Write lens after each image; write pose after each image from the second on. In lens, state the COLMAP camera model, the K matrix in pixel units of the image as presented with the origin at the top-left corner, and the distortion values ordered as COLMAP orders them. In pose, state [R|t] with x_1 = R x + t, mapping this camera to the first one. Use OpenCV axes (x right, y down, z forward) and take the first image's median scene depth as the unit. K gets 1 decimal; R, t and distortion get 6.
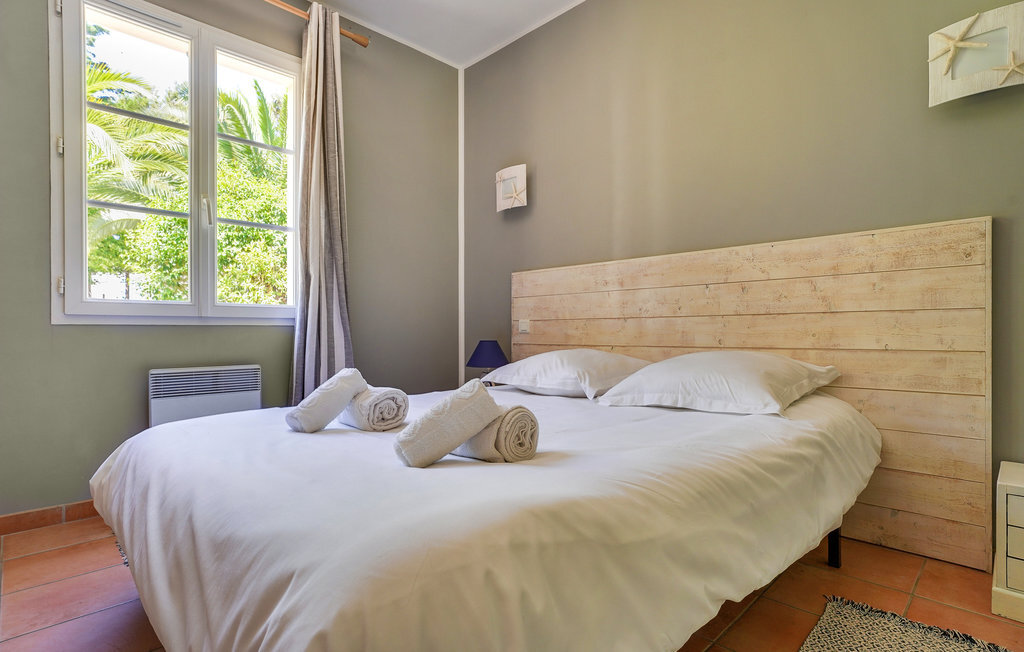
lens RADIAL K [[518.7, 0, 511.8], [0, 518.7, 334.9], [0, 0, 1]] dist [-0.029845, 0.000412]
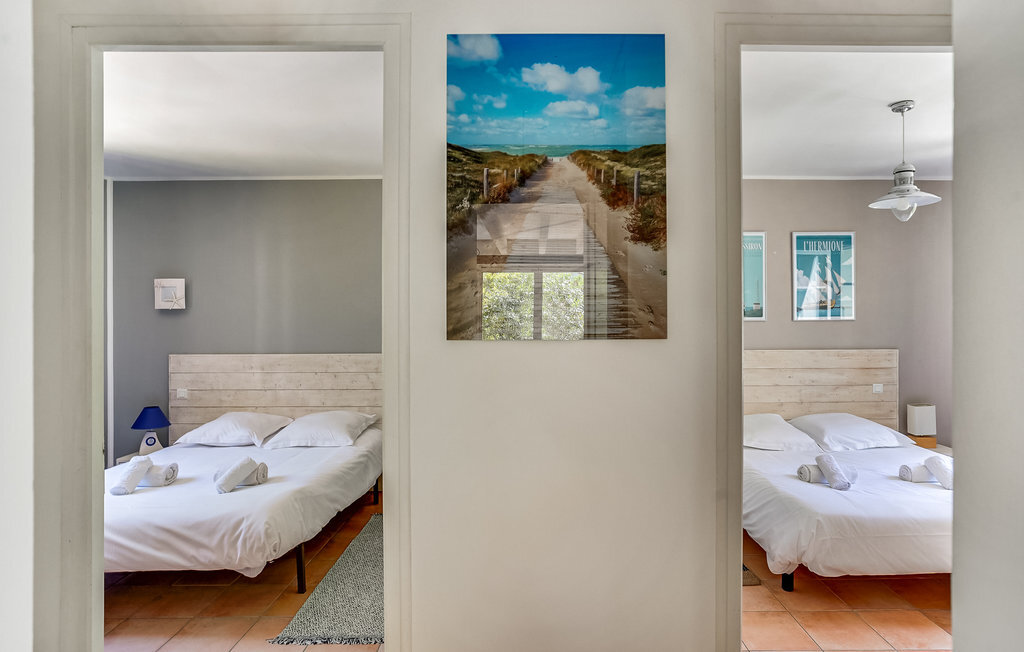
lens RADIAL K [[579.8, 0, 532.2], [0, 579.8, 307.7], [0, 0, 1]] dist [-0.015986, 0.003210]
pose [[0.713010, 0.001661, 0.701152, -0.495885], [0.008741, 0.999898, -0.011257, -0.283093], [-0.701099, 0.014155, 0.712923, -0.970783]]
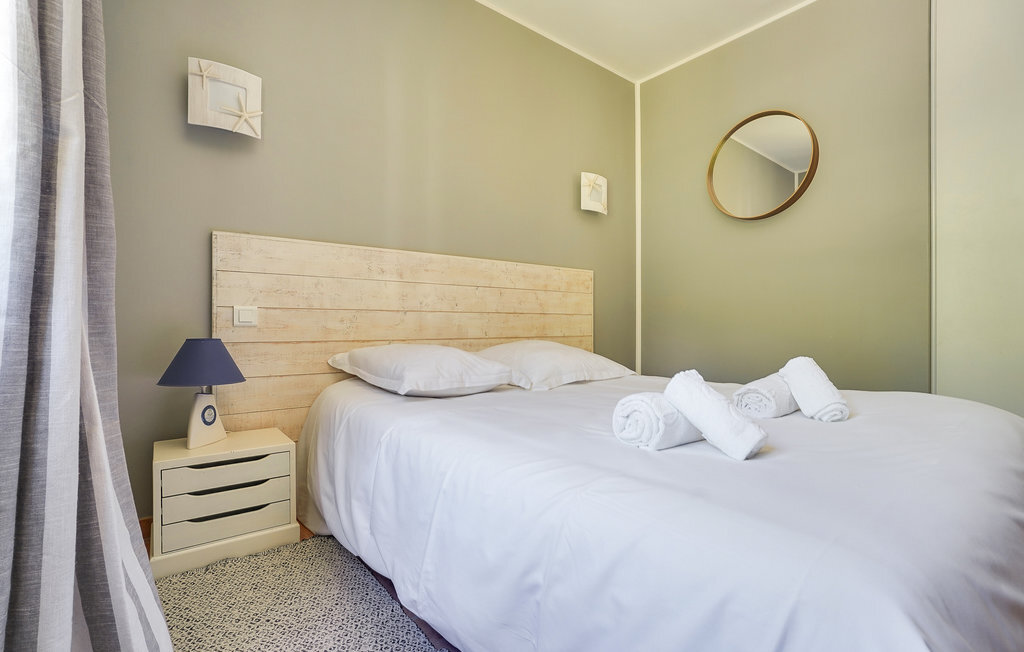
lens RADIAL K [[497.6, 0, 511.8], [0, 497.6, 324.8], [0, 0, 1]] dist [-0.024556, 0.000049]
pose [[0.088917, -0.000297, 0.996039, -0.735305], [-0.002764, 0.999996, 0.000545, -0.008321], [-0.996035, -0.002801, 0.088915, 0.763893]]
